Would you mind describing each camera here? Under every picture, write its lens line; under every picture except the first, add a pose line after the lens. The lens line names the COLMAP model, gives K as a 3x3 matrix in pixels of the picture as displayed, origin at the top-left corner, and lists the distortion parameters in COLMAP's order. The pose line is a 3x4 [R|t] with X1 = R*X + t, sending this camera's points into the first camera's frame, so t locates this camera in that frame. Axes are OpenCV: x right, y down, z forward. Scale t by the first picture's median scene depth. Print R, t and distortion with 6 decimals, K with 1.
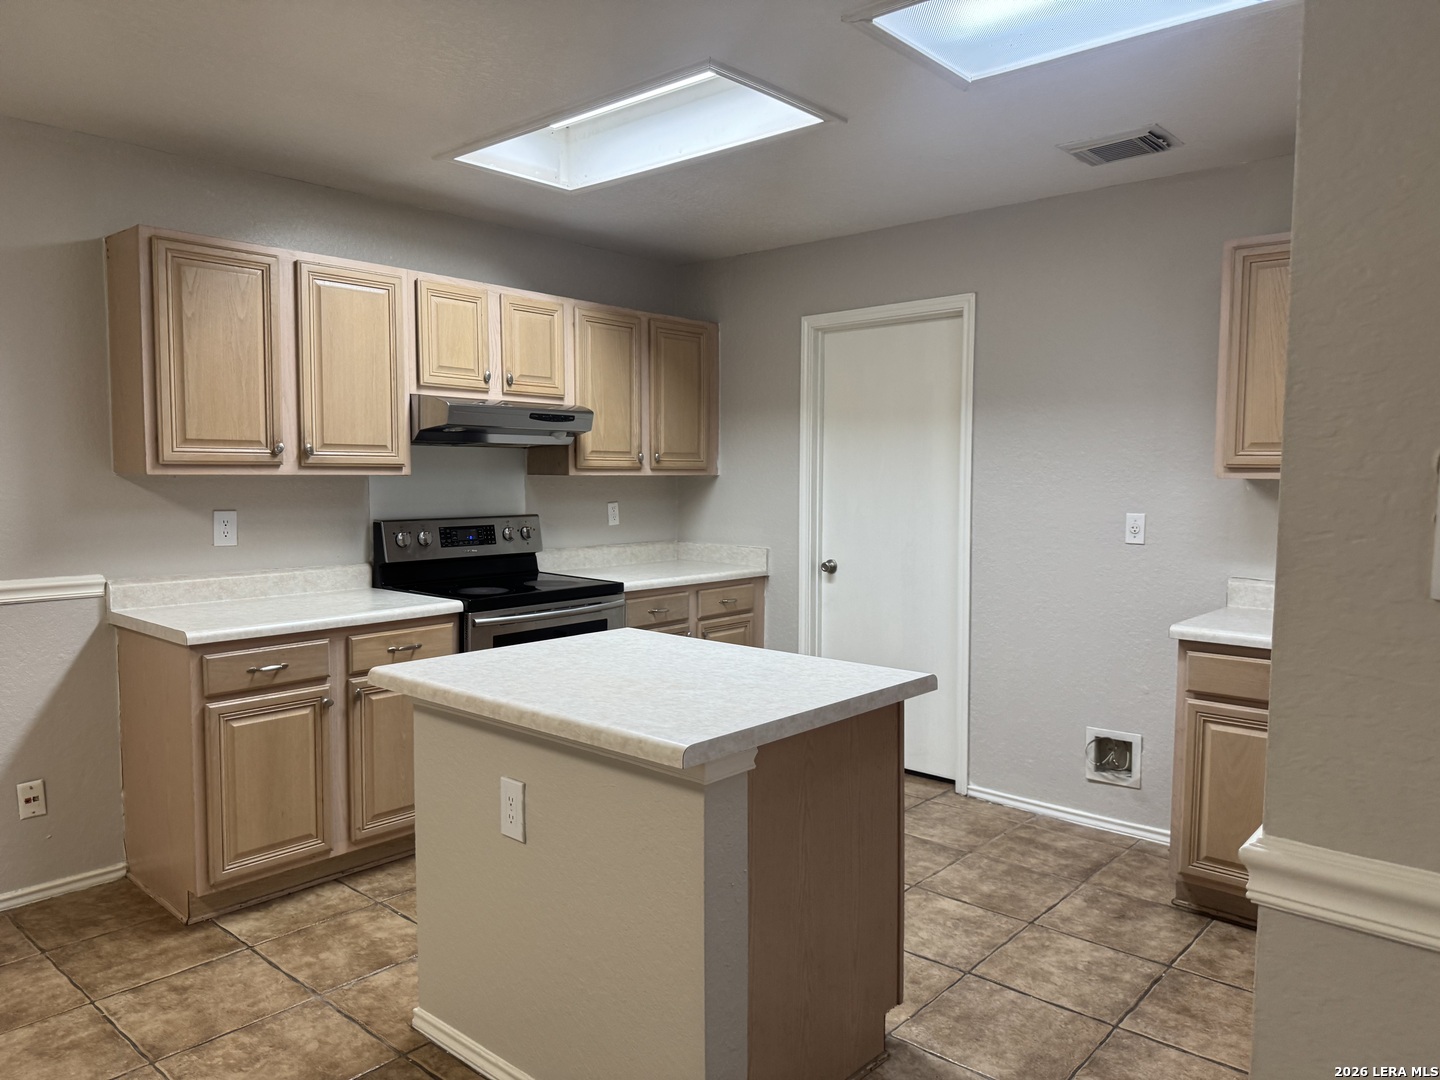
lens RADIAL K [[1009.5, 0, 724.5], [0, 1009.5, 544.5], [0, 0, 1]] dist [0.005404, -0.022945]
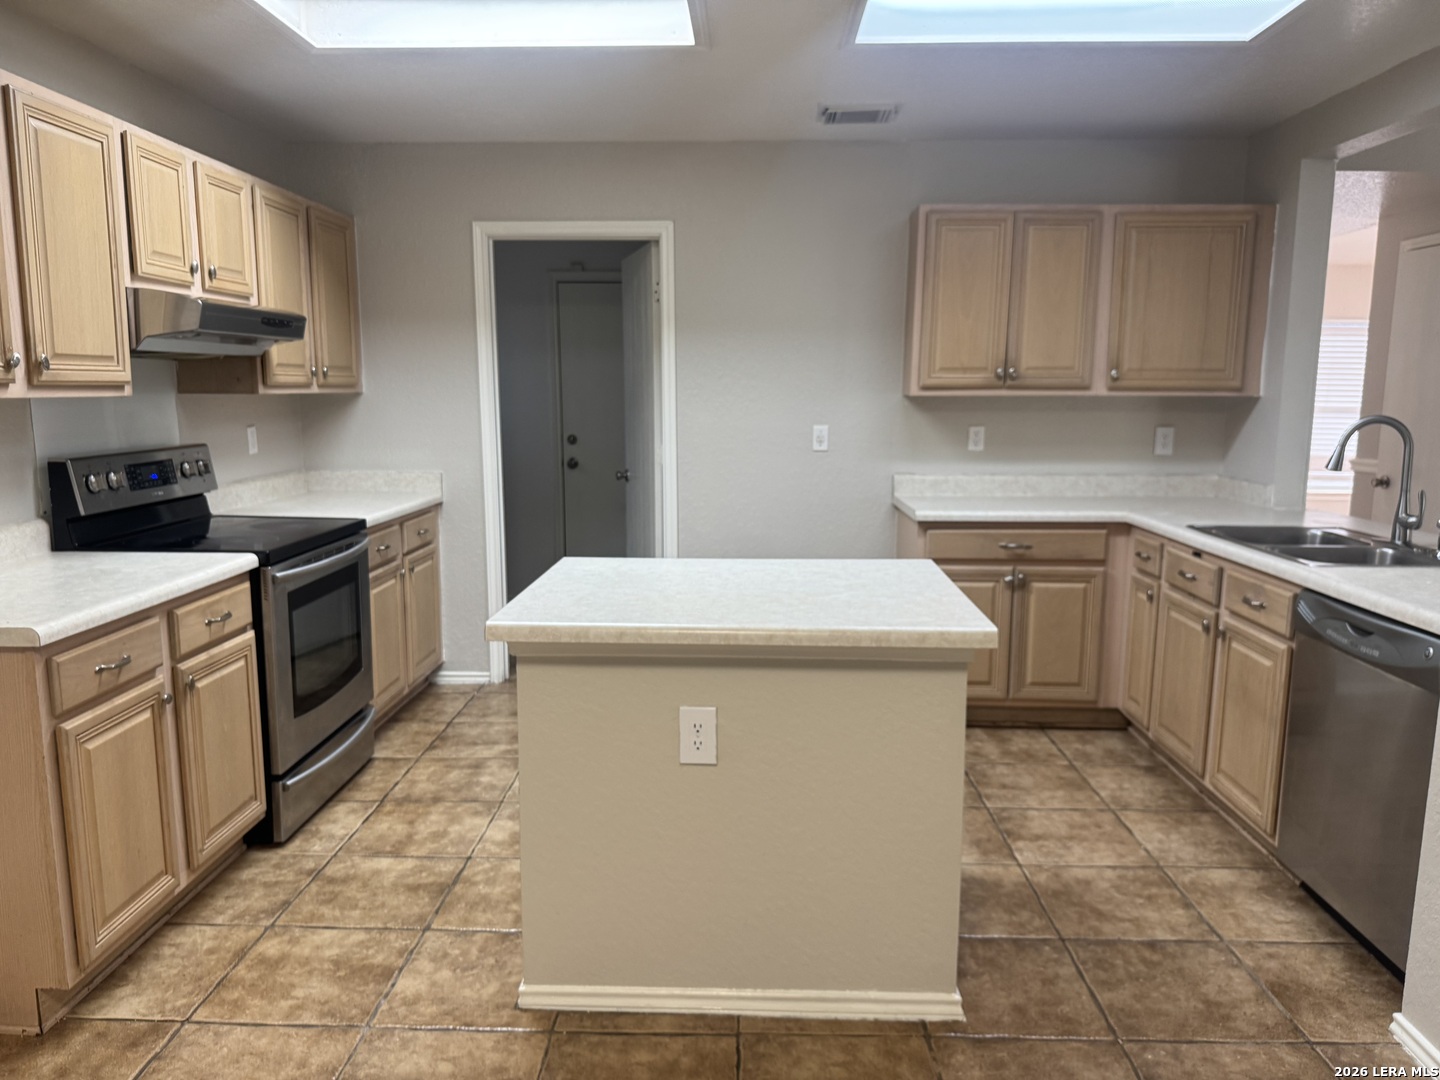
lens RADIAL K [[1049.5, 0, 716.9], [0, 1049.5, 546.2], [0, 0, 1]] dist [0.006000, -0.033263]
pose [[0.770985, -0.096002, 0.629576, -0.554318], [0.044835, 0.994302, 0.096712, -0.015485], [-0.635273, -0.046336, 0.770896, 0.132116]]
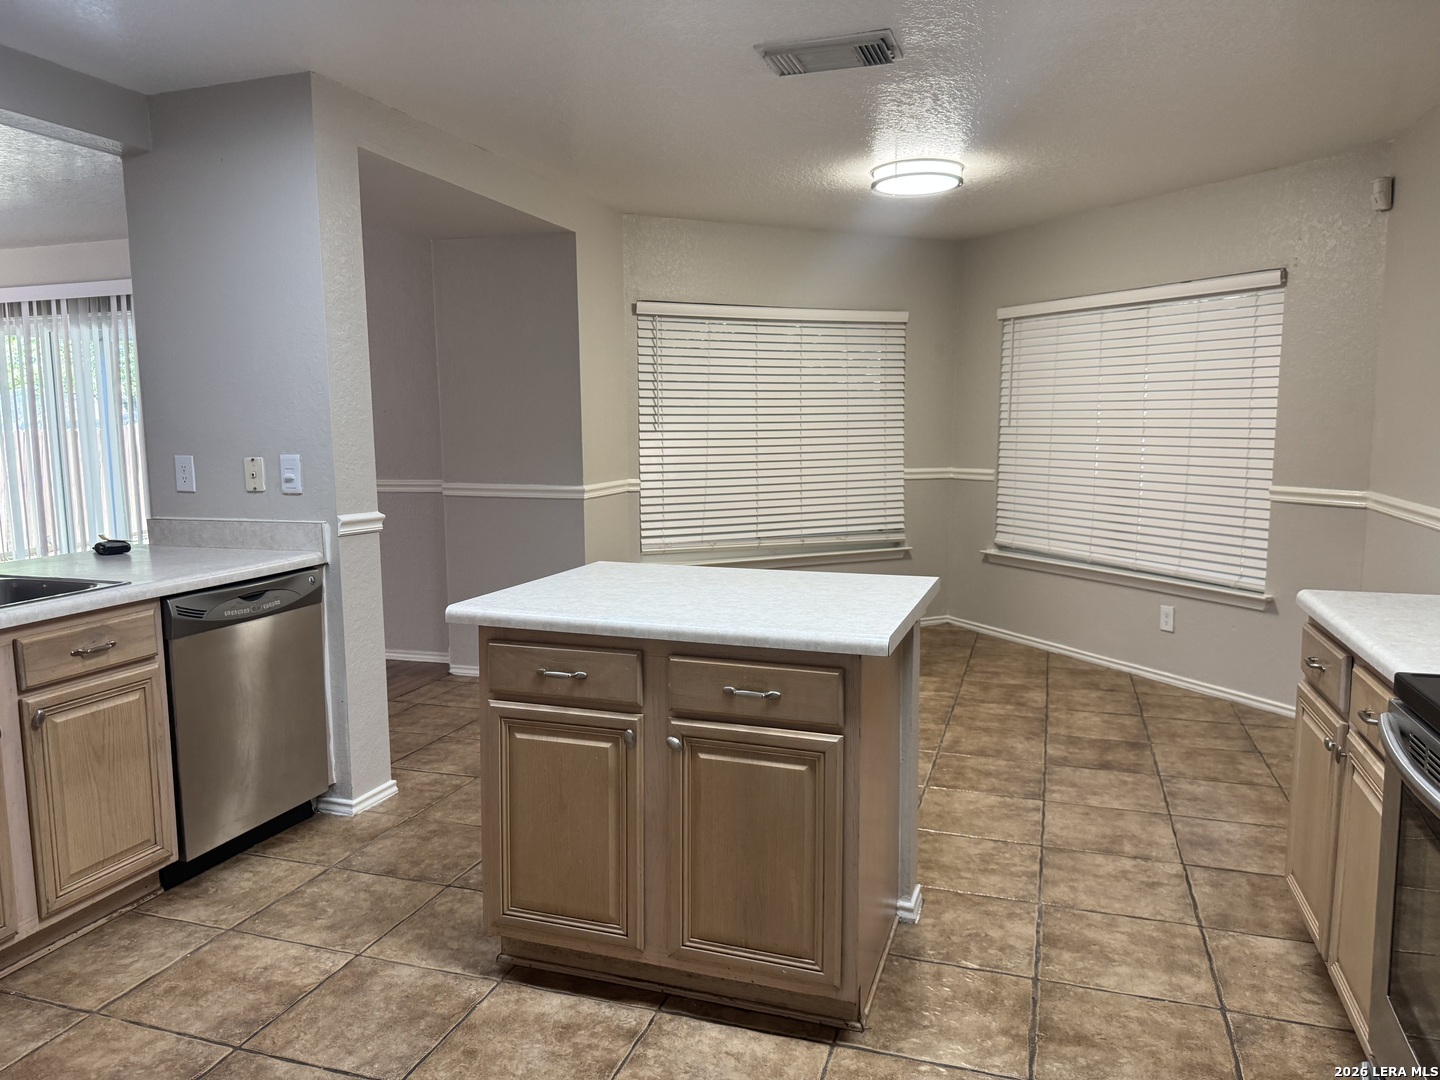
lens RADIAL K [[1002.3, 0, 720.0], [0, 1002.3, 540.0], [0, 0, 1]] dist [0.005036, 0.000574]
pose [[-0.919227, 0.048456, -0.390736, 0.244363], [-0.027309, 0.982161, 0.186046, -0.094550], [0.392781, 0.181689, -0.901506, 1.412448]]
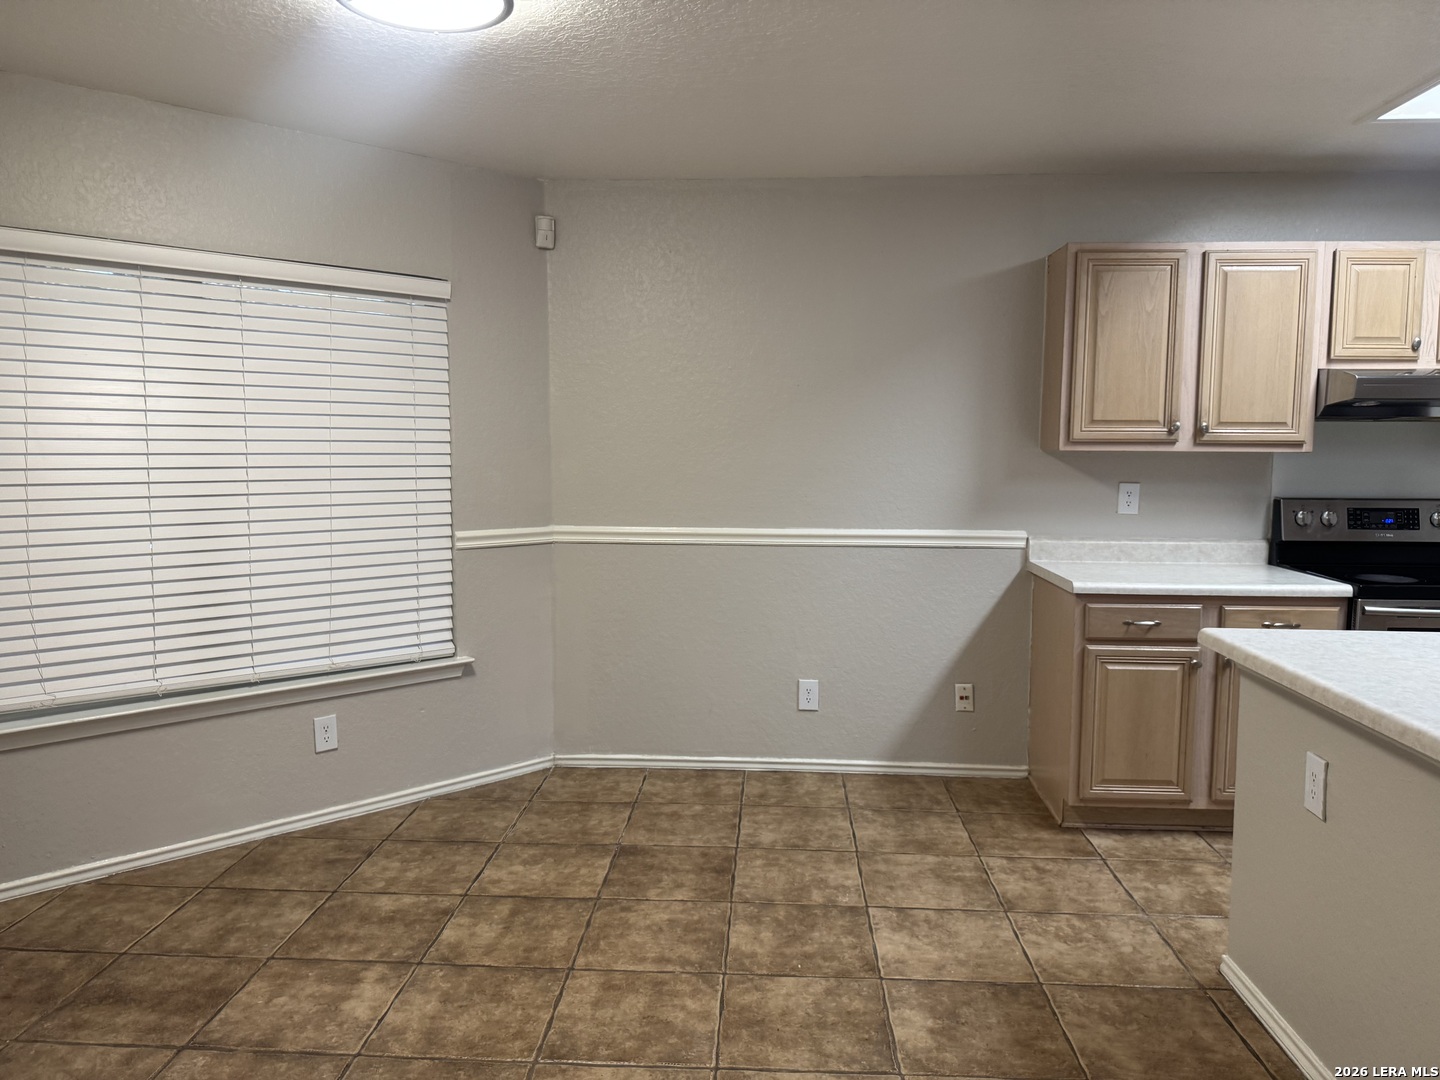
lens RADIAL K [[1009.5, 0, 724.5], [0, 1009.5, 544.5], [0, 0, 1]] dist [0.005404, -0.022945]
pose [[0.612398, 0.078412, -0.786652, 0.134758], [-0.060458, 0.996800, 0.052293, 0.004020], [0.788235, 0.015536, 0.615178, -0.057747]]
